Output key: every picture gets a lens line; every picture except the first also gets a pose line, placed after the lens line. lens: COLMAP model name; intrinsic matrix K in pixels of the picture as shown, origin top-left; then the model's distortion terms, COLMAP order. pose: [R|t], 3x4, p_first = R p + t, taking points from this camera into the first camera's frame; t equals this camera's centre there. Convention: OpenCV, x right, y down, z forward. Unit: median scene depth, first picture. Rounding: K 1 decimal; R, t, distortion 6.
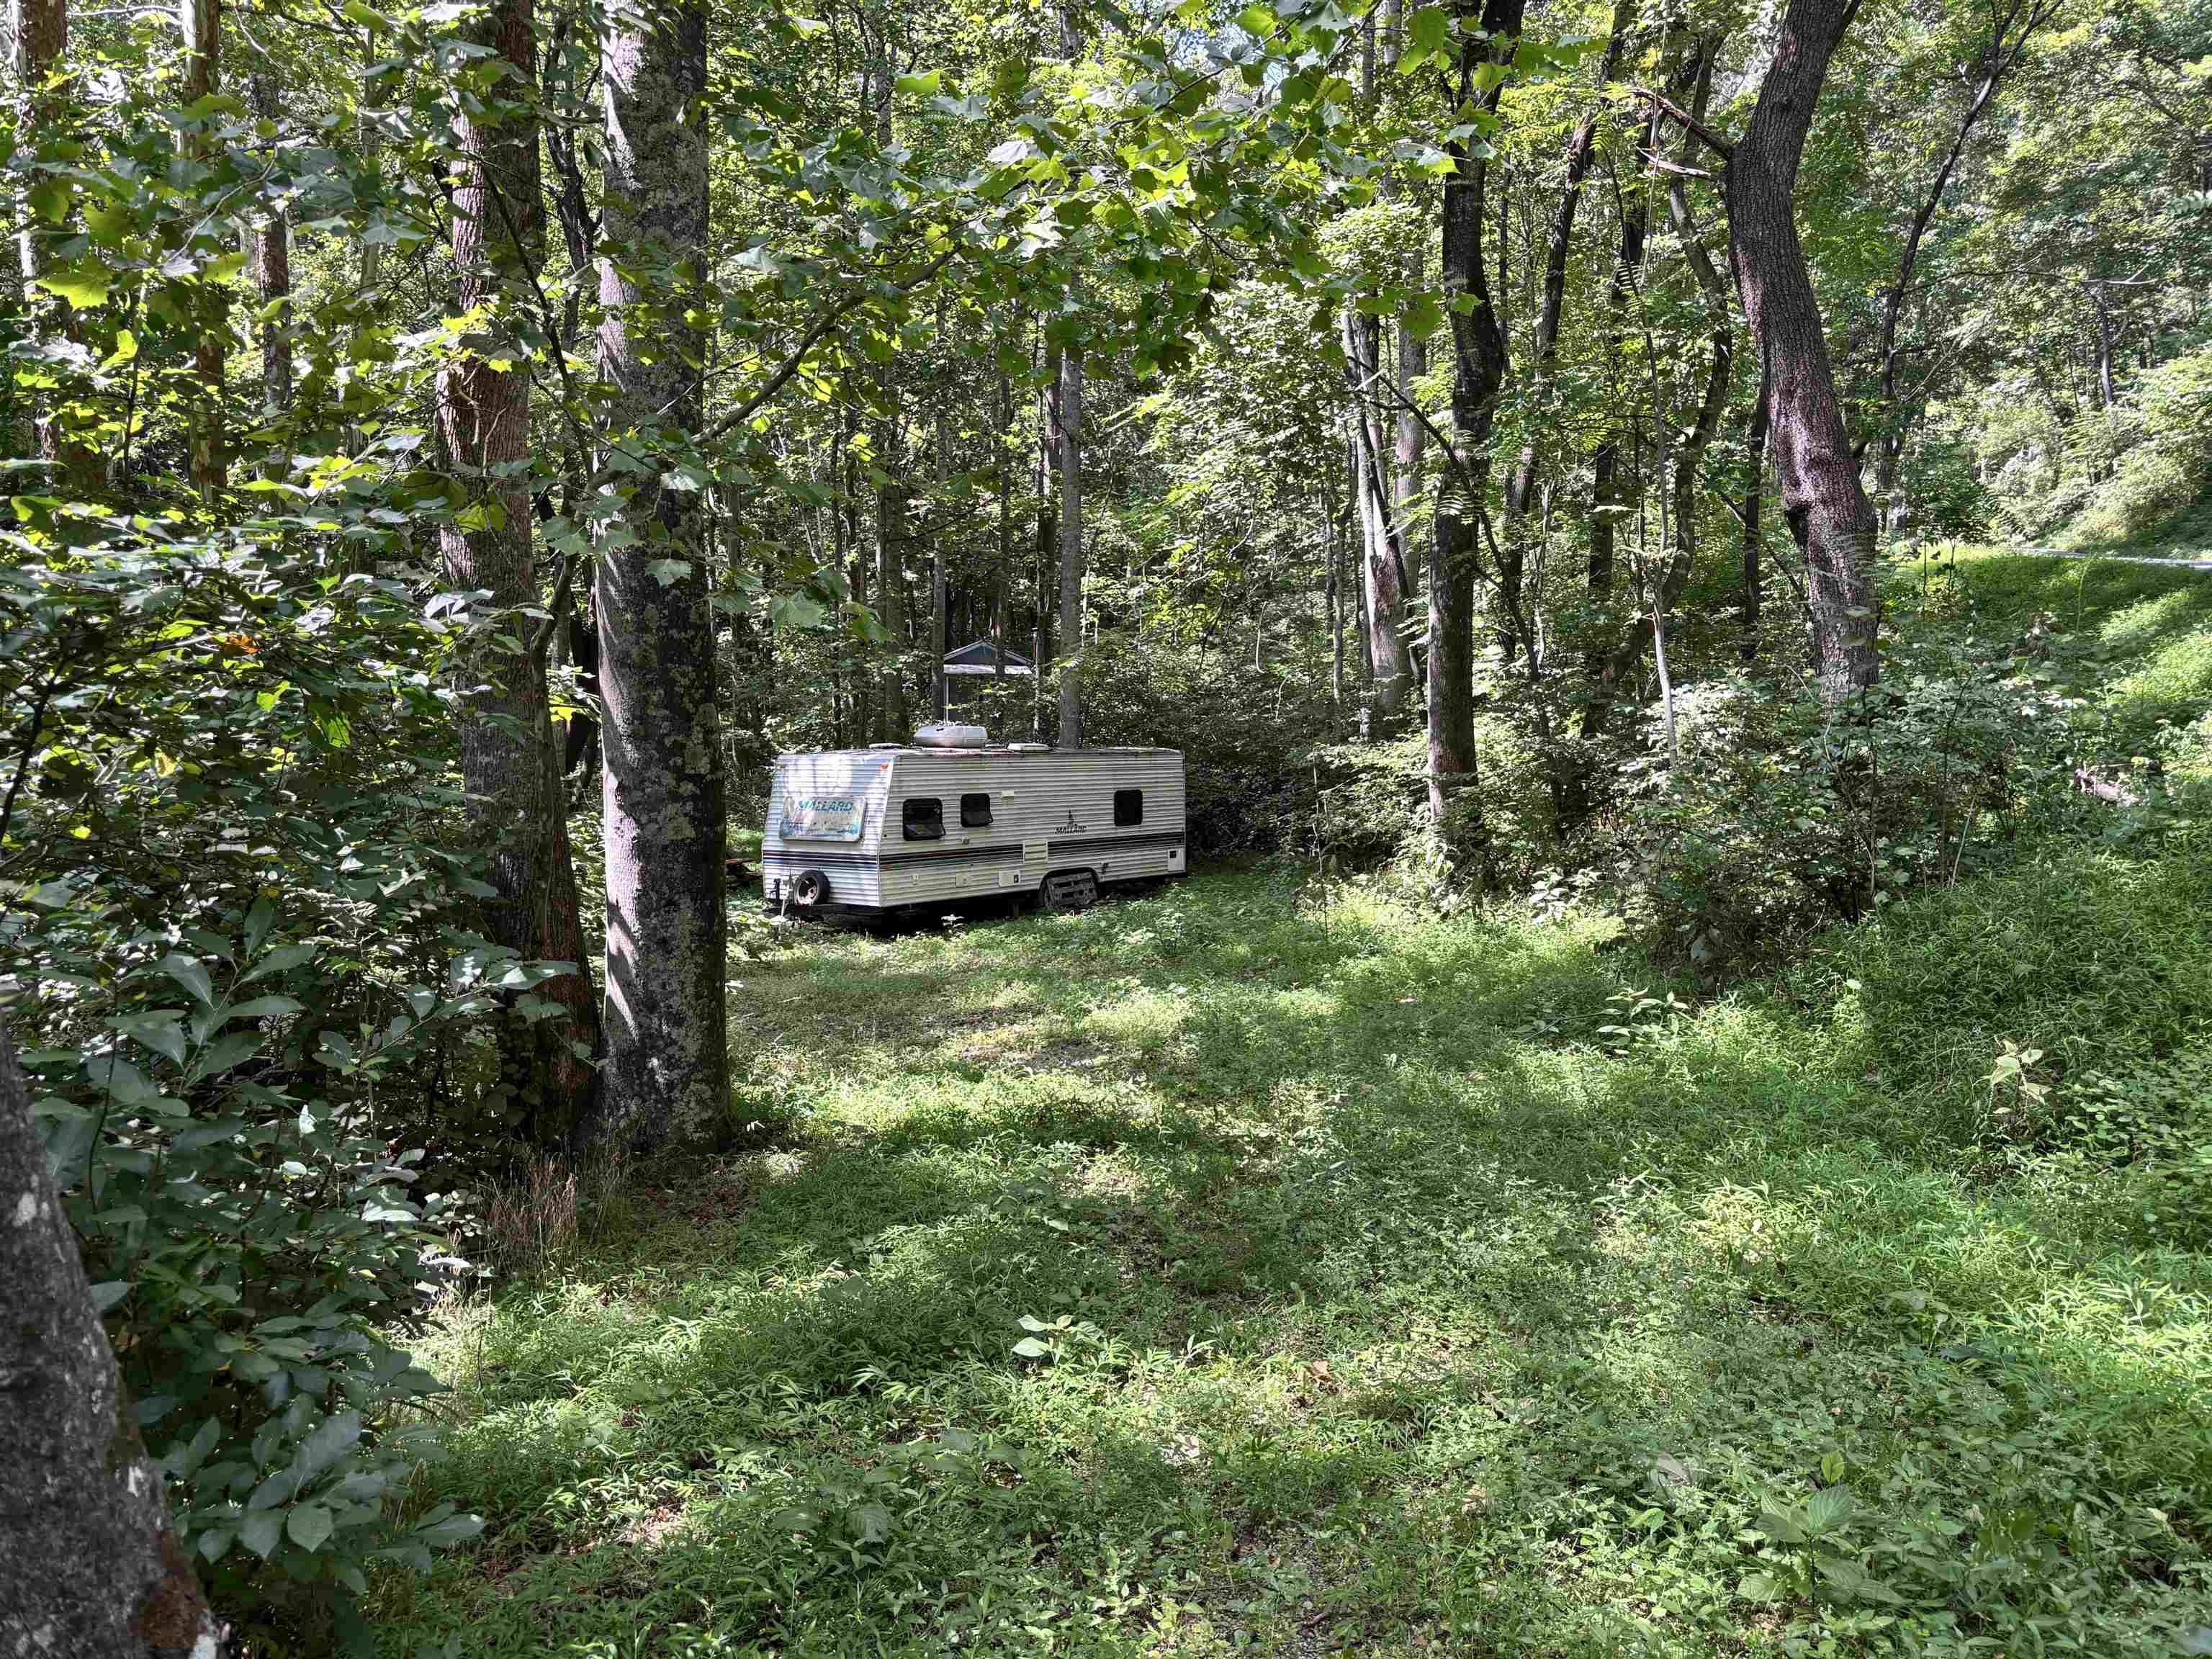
lens RADIAL K [[1678.4, 0, 1106.0], [0, 1678.4, 829.5], [0, 0, 1]] dist [0.066841, -0.063143]
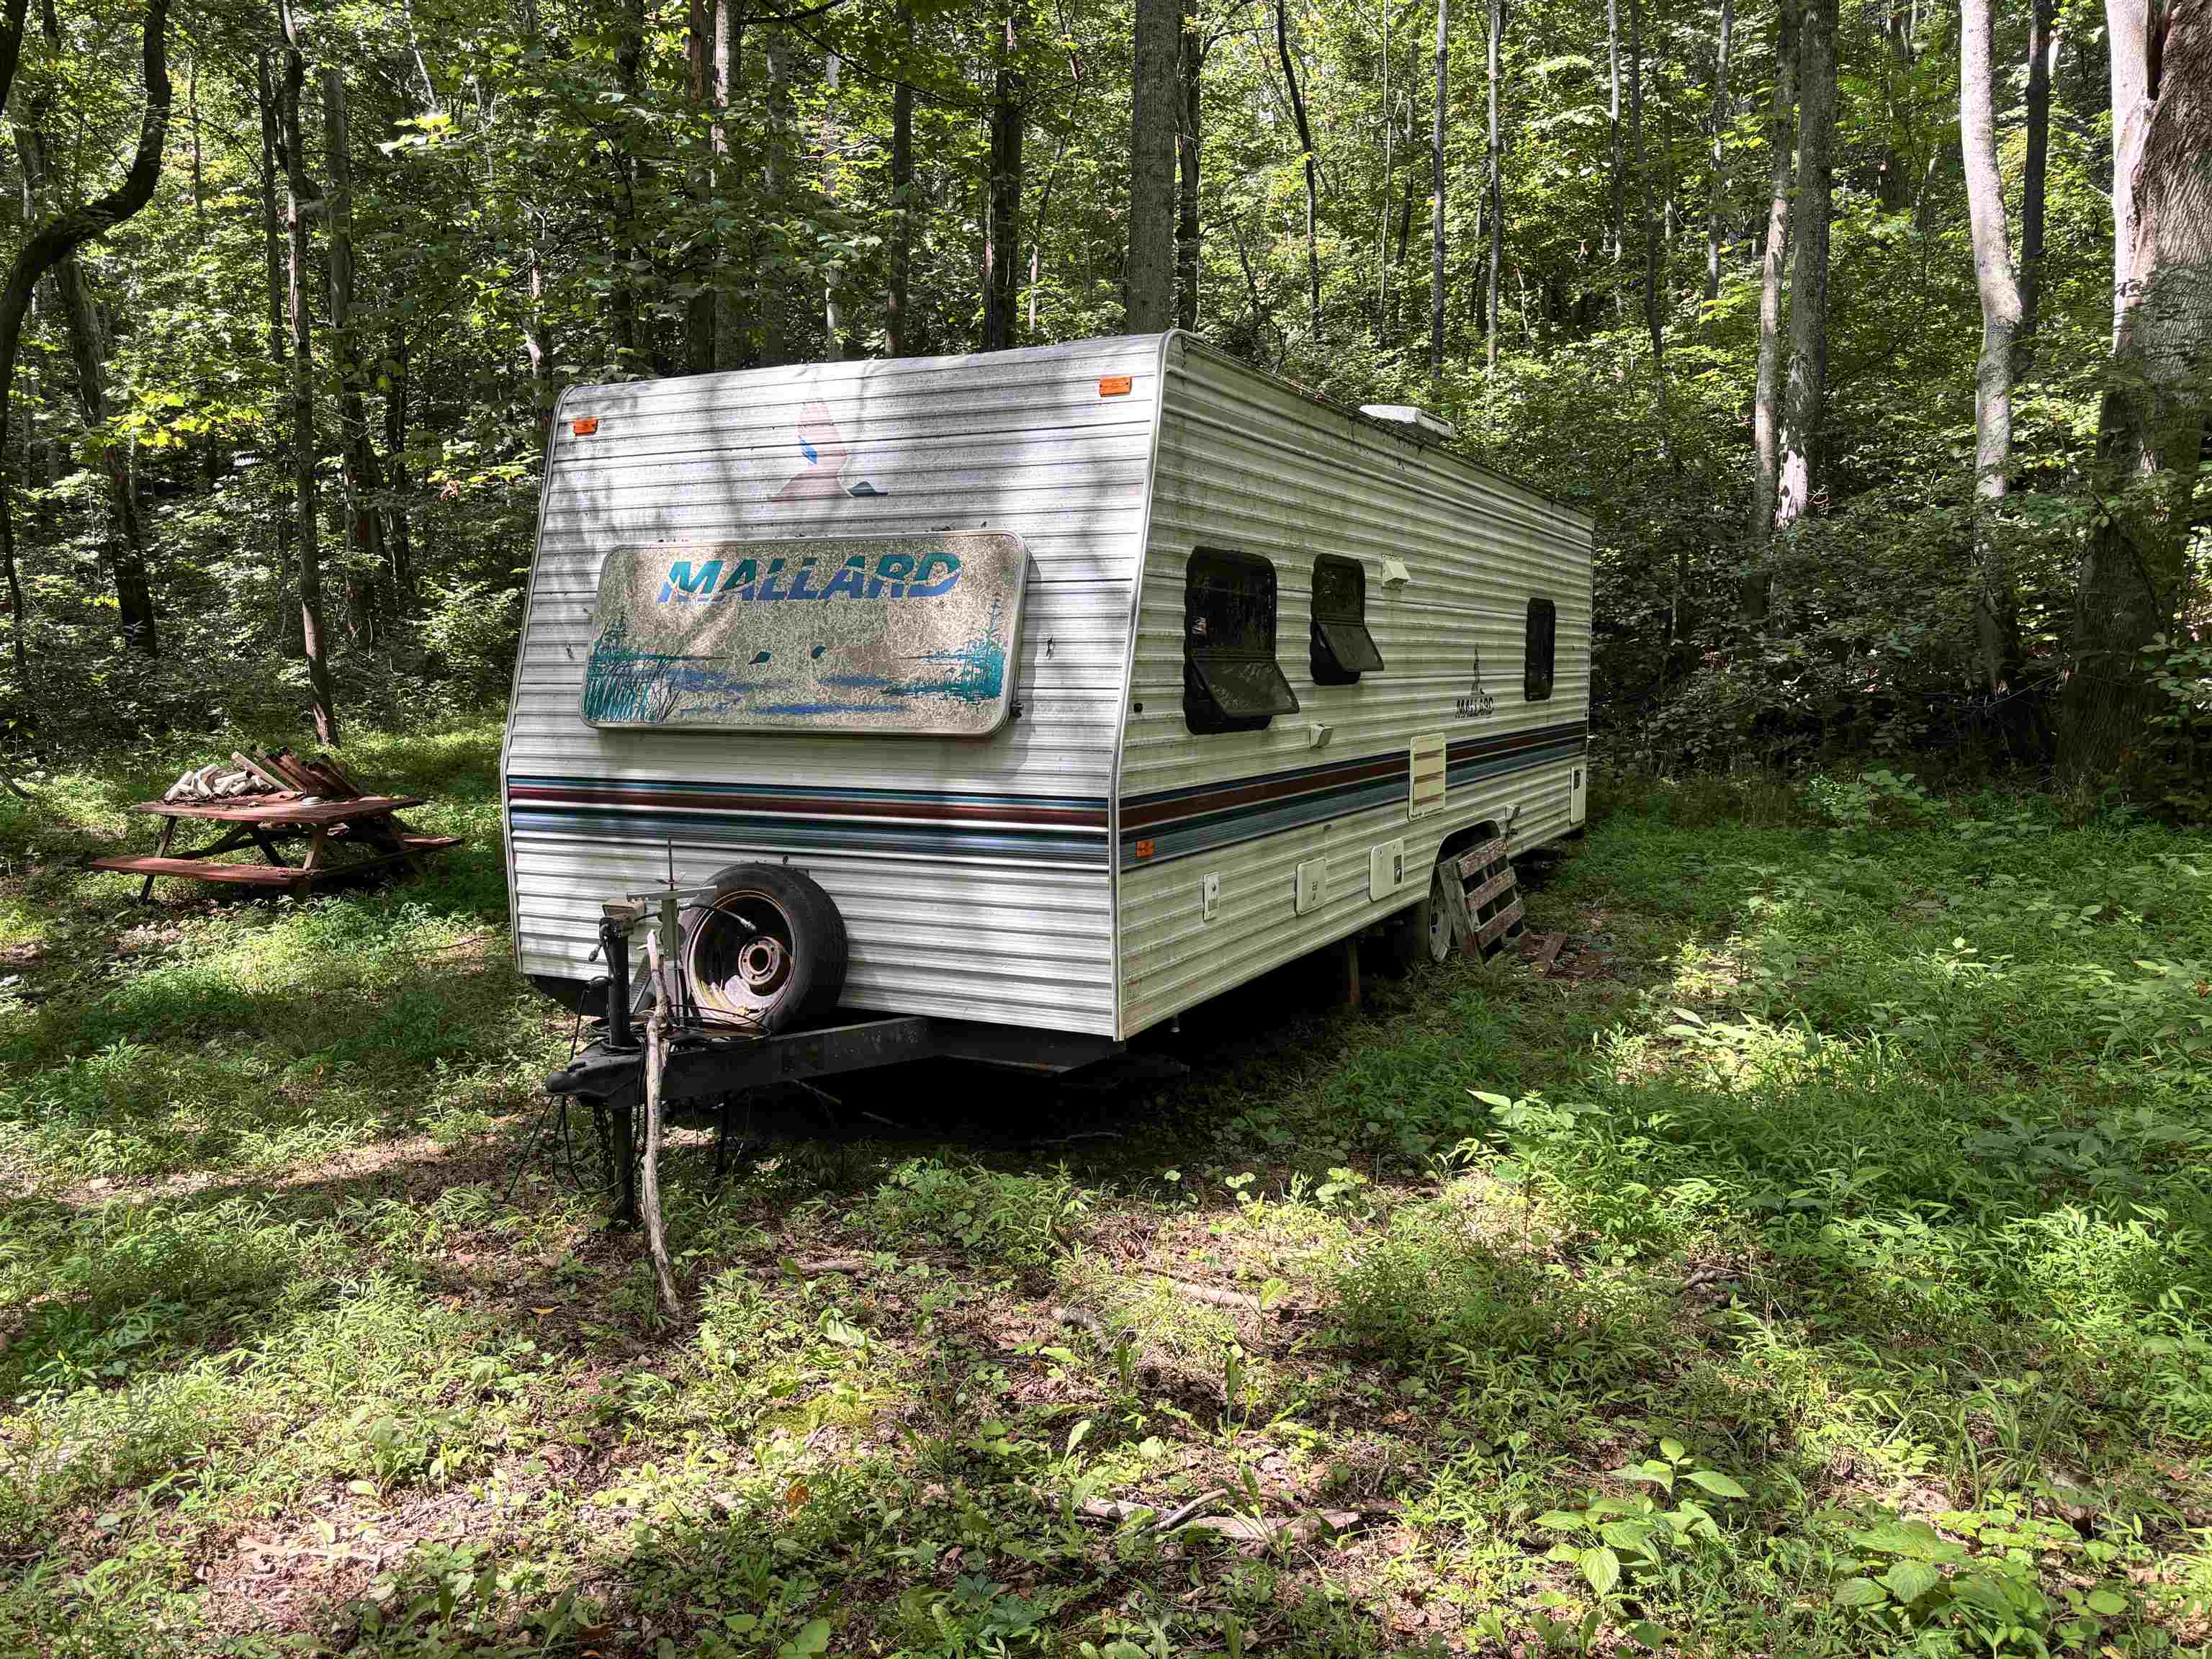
lens RADIAL K [[1678.4, 0, 1106.0], [0, 1678.4, 829.5], [0, 0, 1]] dist [0.066841, -0.063143]
pose [[0.969156, -0.014627, 0.246014, -0.183240], [0.002630, 0.998794, 0.049027, 0.008472], [-0.246434, -0.046868, 0.968026, 0.768985]]
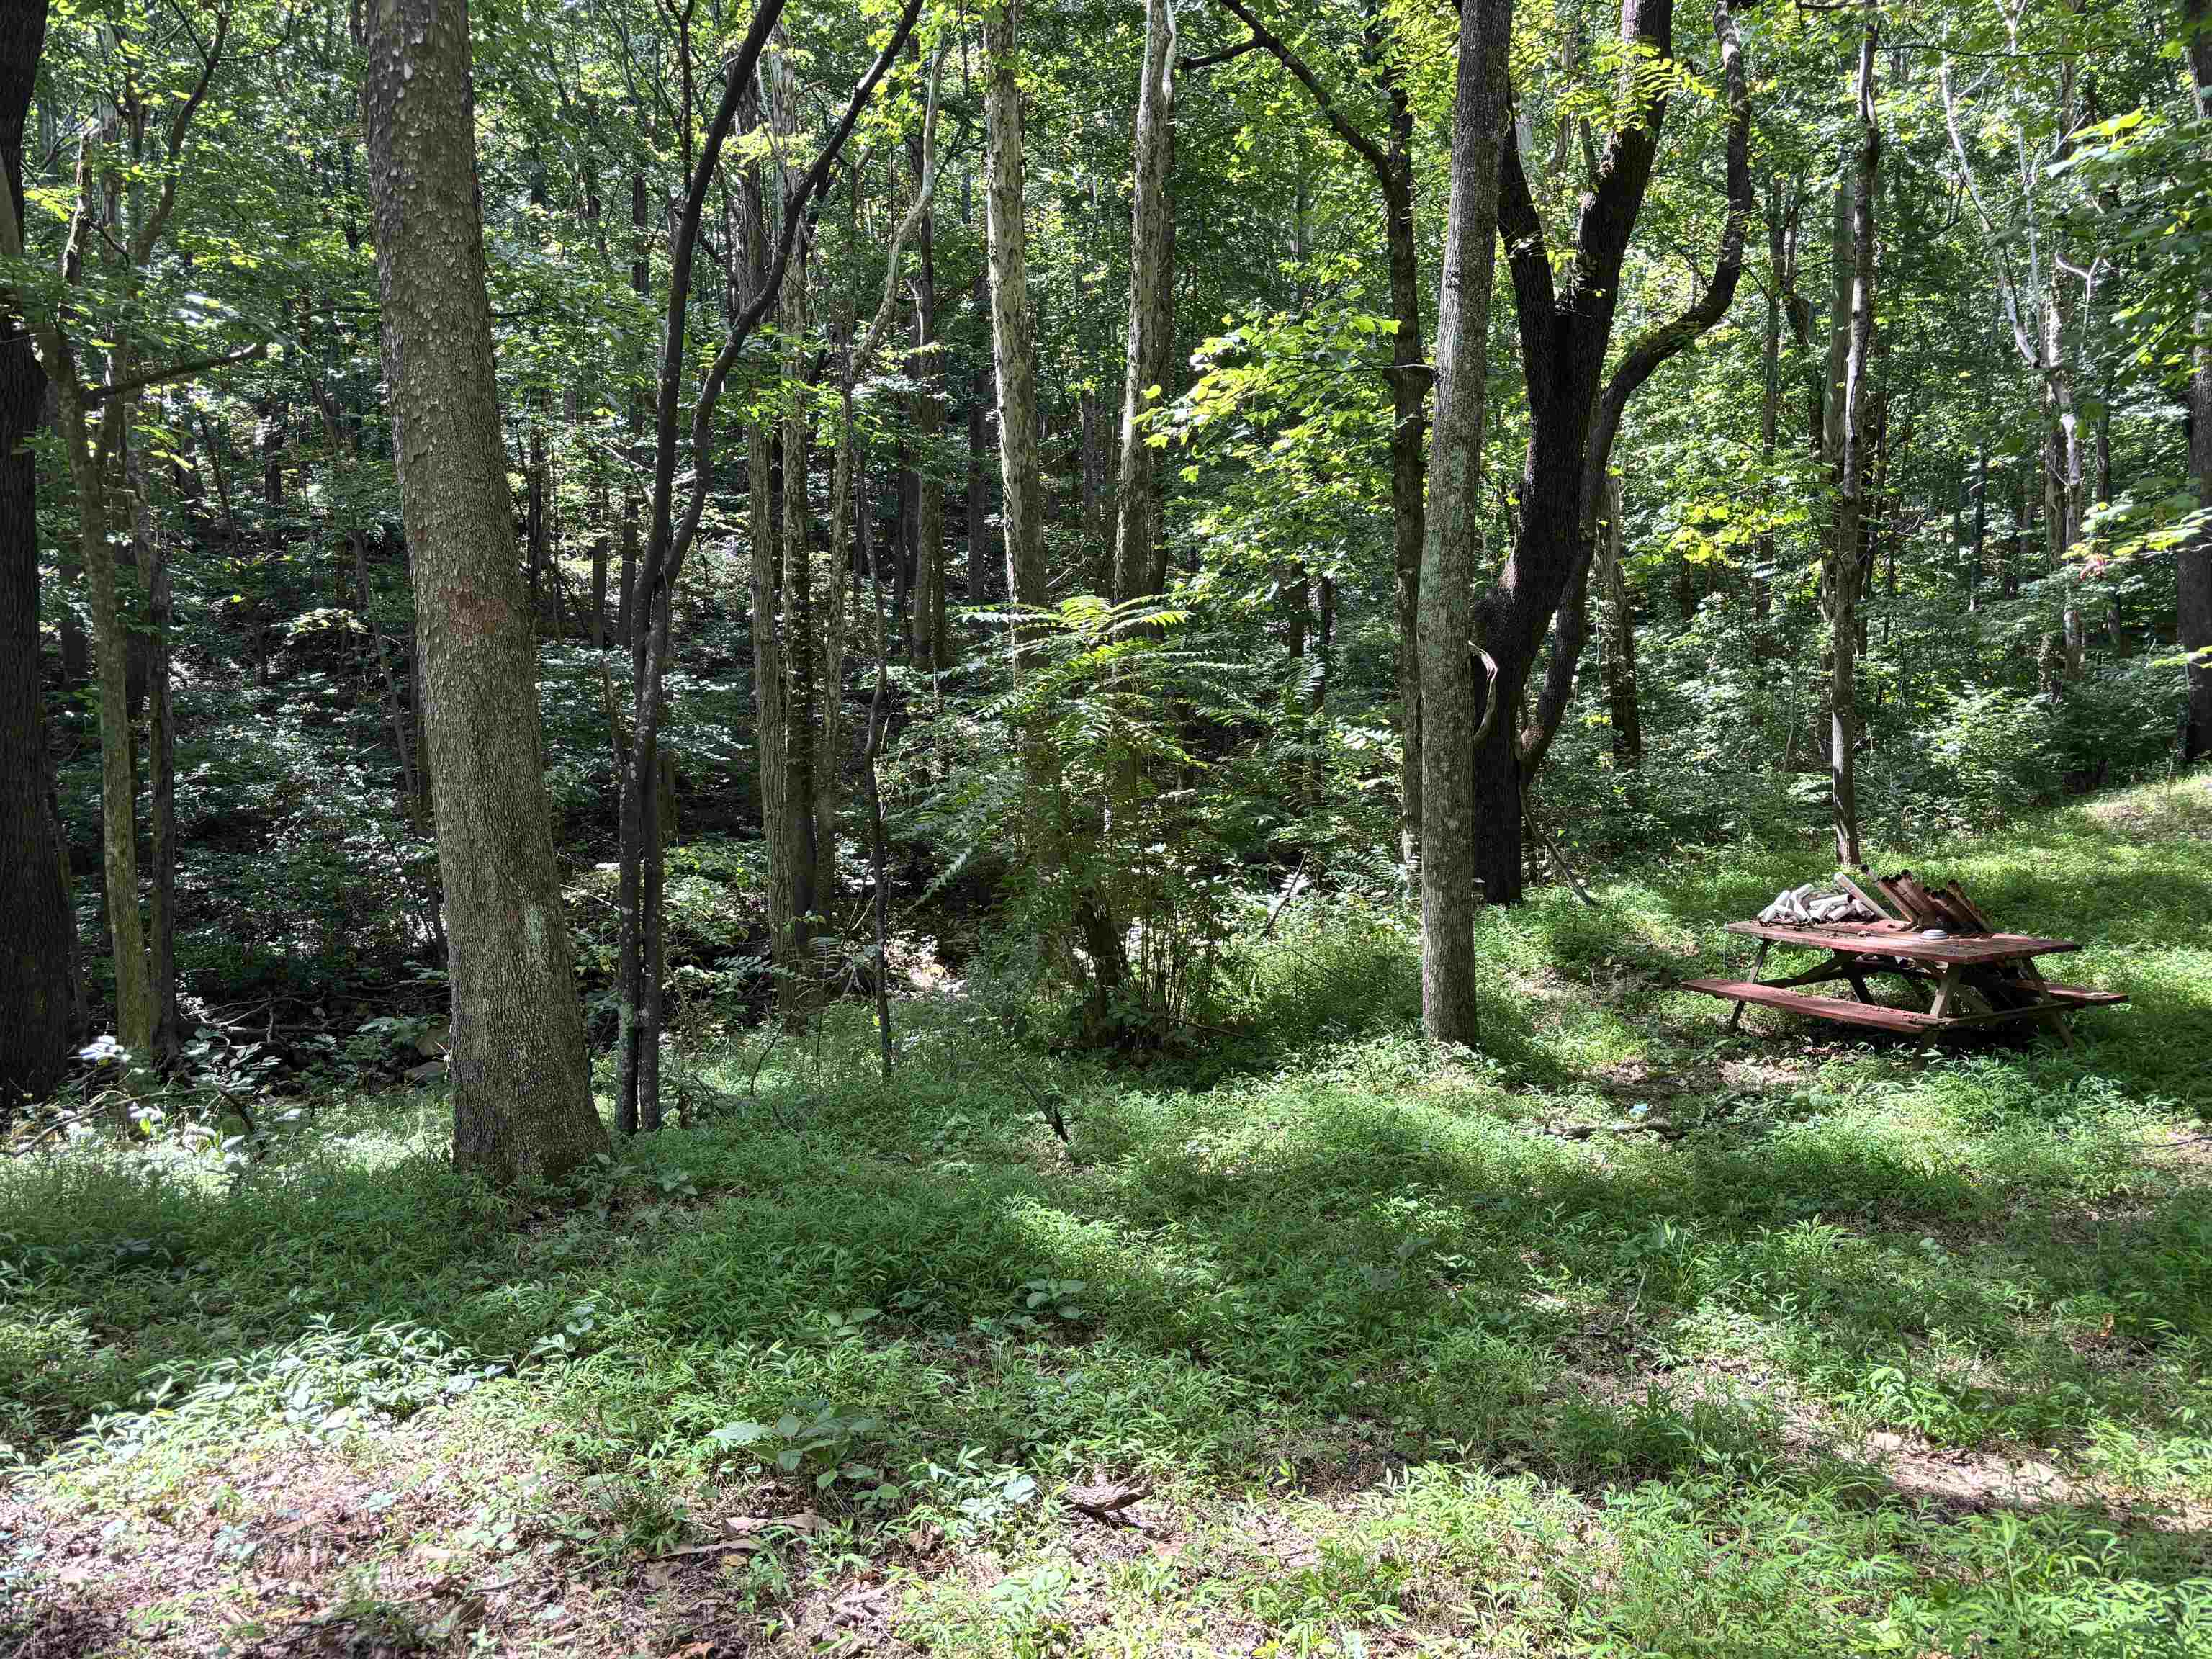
lens RADIAL K [[1678.4, 0, 1106.0], [0, 1678.4, 829.5], [0, 0, 1]] dist [0.066841, -0.063143]
pose [[0.863886, 0.036342, -0.502374, -0.215091], [-0.044447, 0.999003, -0.004164, 0.008614], [0.501722, 0.025927, 0.864640, 0.801542]]
